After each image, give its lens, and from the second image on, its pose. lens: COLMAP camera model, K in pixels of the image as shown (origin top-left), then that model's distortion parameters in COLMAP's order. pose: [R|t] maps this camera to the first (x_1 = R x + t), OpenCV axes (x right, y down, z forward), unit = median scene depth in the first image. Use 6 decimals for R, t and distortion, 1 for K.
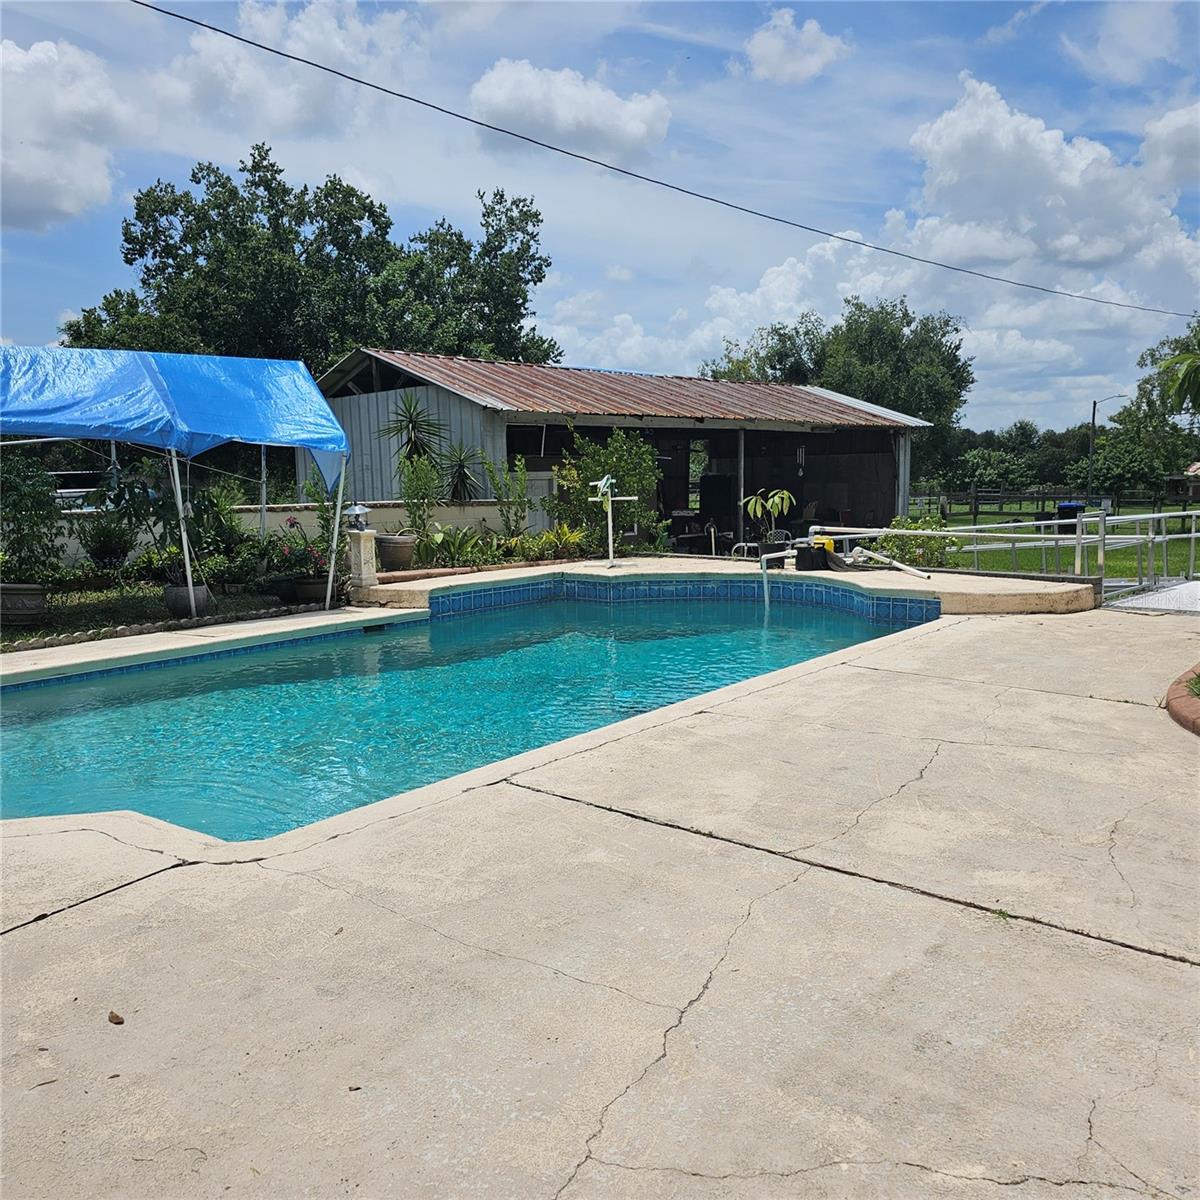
lens RADIAL K [[1069.6, 0, 612.7], [0, 1069.6, 591.8], [0, 0, 1]] dist [0.086200, -0.111462]
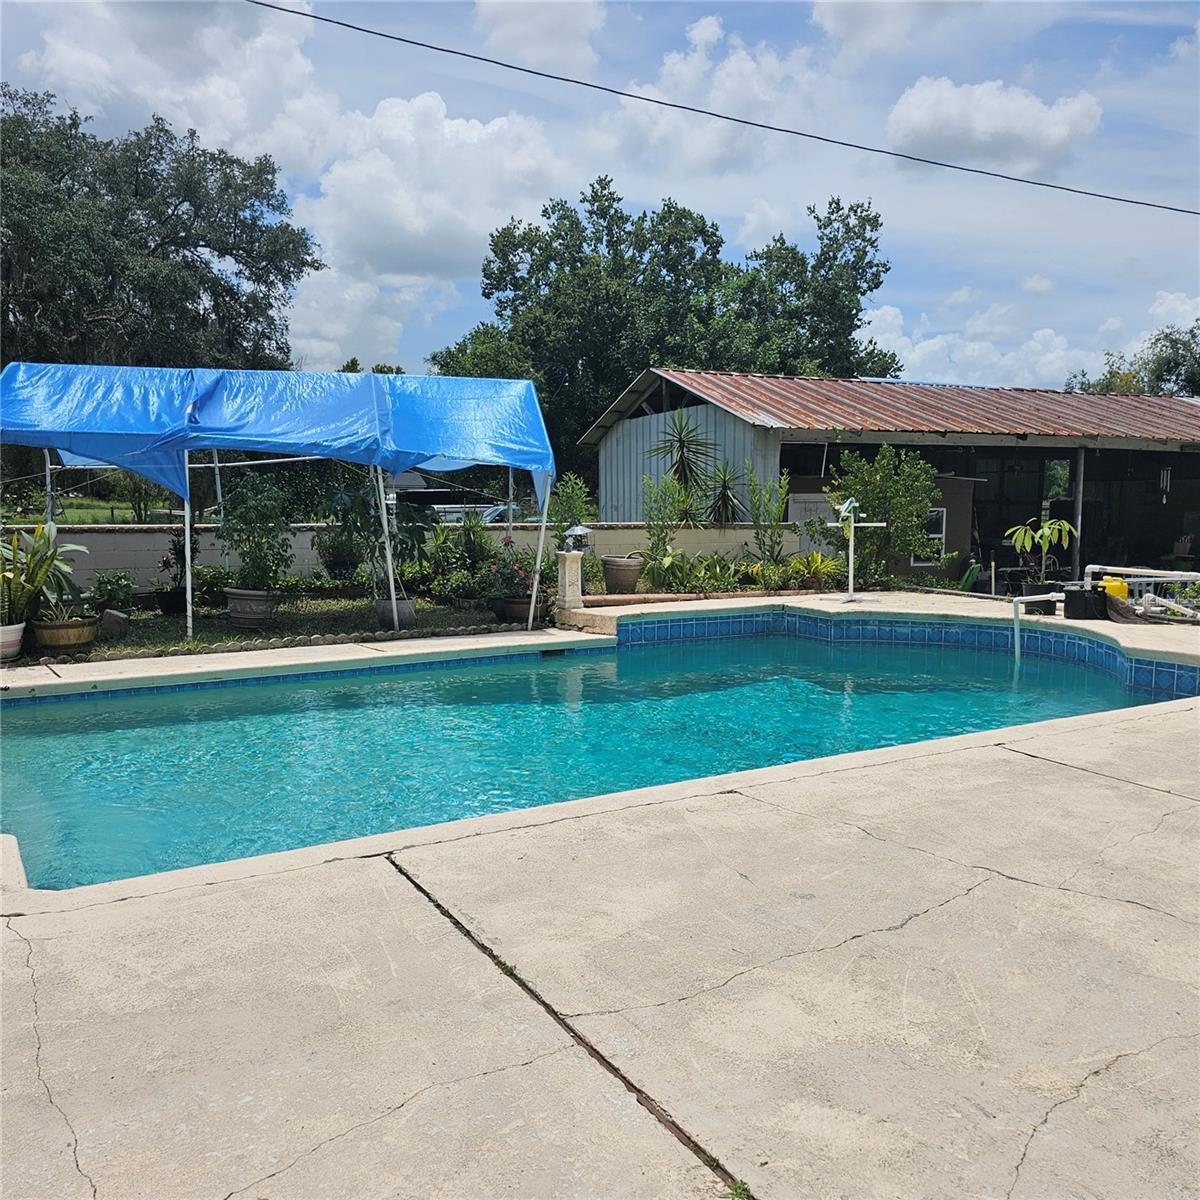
lens RADIAL K [[1069.6, 0, 594.6], [0, 1069.6, 600.8], [0, 0, 1]] dist [0.086200, -0.111462]
pose [[0.932304, 0.052206, -0.357889, 0.128476], [-0.056138, 0.998423, -0.000600, -0.012137], [0.357293, 0.020650, 0.933764, 0.094791]]
